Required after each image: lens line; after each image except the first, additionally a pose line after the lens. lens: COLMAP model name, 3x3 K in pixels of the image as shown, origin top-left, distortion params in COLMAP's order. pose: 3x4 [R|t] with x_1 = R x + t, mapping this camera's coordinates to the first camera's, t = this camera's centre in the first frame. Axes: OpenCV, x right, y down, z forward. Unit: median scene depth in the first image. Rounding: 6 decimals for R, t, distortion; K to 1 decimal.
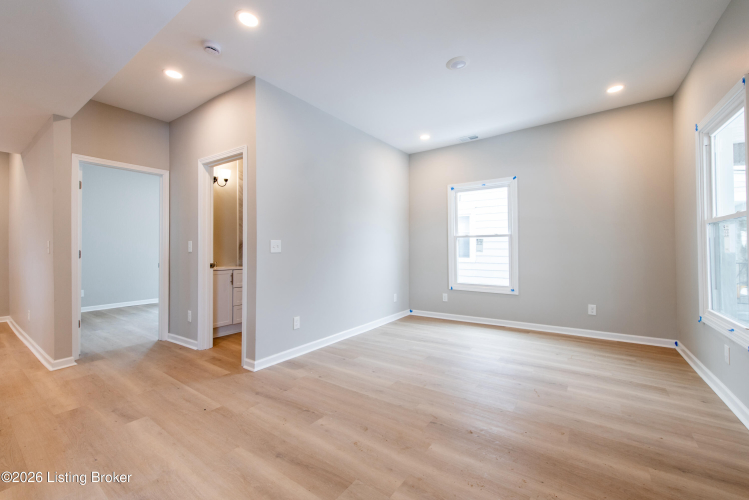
lens RADIAL K [[313.8, 0, 371.4], [0, 313.8, 246.9], [0, 0, 1]] dist [0.011804, -0.001825]
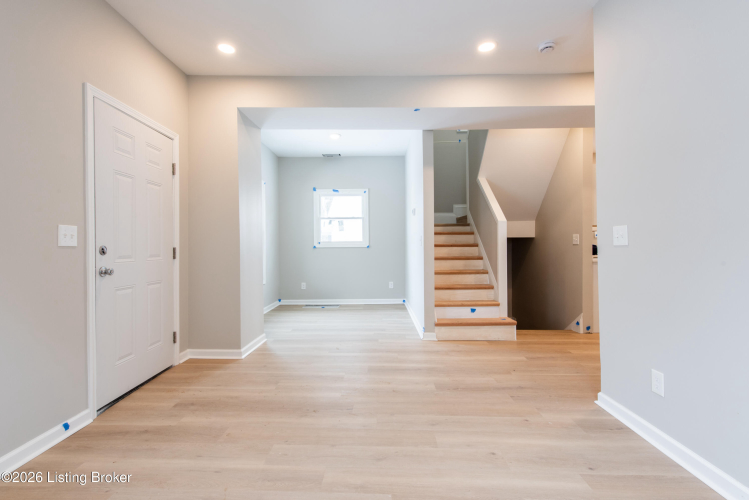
lens RADIAL K [[347.9, 0, 364.7], [0, 347.9, 245.4], [0, 0, 1]] dist [0.009507, -0.002514]
pose [[-0.836381, 0.011353, -0.548031, 0.644702], [0.016488, 0.999854, -0.004452, 0.015257], [0.547901, -0.012759, -0.836446, 1.648797]]
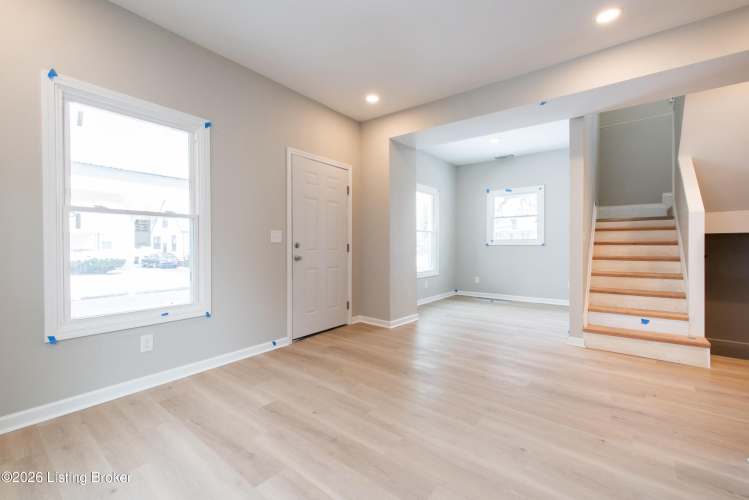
lens RADIAL K [[313.8, 0, 372.9], [0, 313.8, 245.8], [0, 0, 1]] dist [0.011804, -0.001825]
pose [[-0.998275, 0.007395, 0.058238, 0.288711], [0.007191, 0.999967, -0.003713, 0.023456], [-0.058263, -0.003288, -0.998296, 1.868973]]
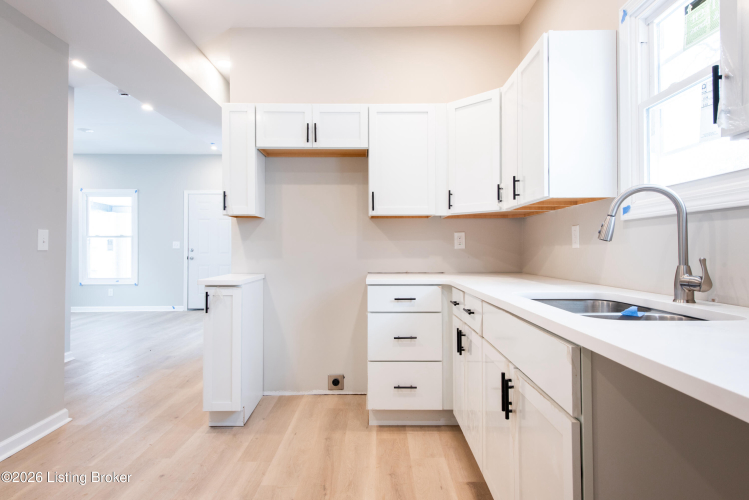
lens RADIAL K [[446.5, 0, 371.7], [0, 446.5, 244.7], [0, 0, 1]] dist [0.024300, -0.002742]
pose [[-0.564668, 0.016526, 0.825153, -2.702966], [0.000592, 0.999807, -0.019618, 0.037420], [-0.825318, -0.010589, -0.564569, 1.214265]]
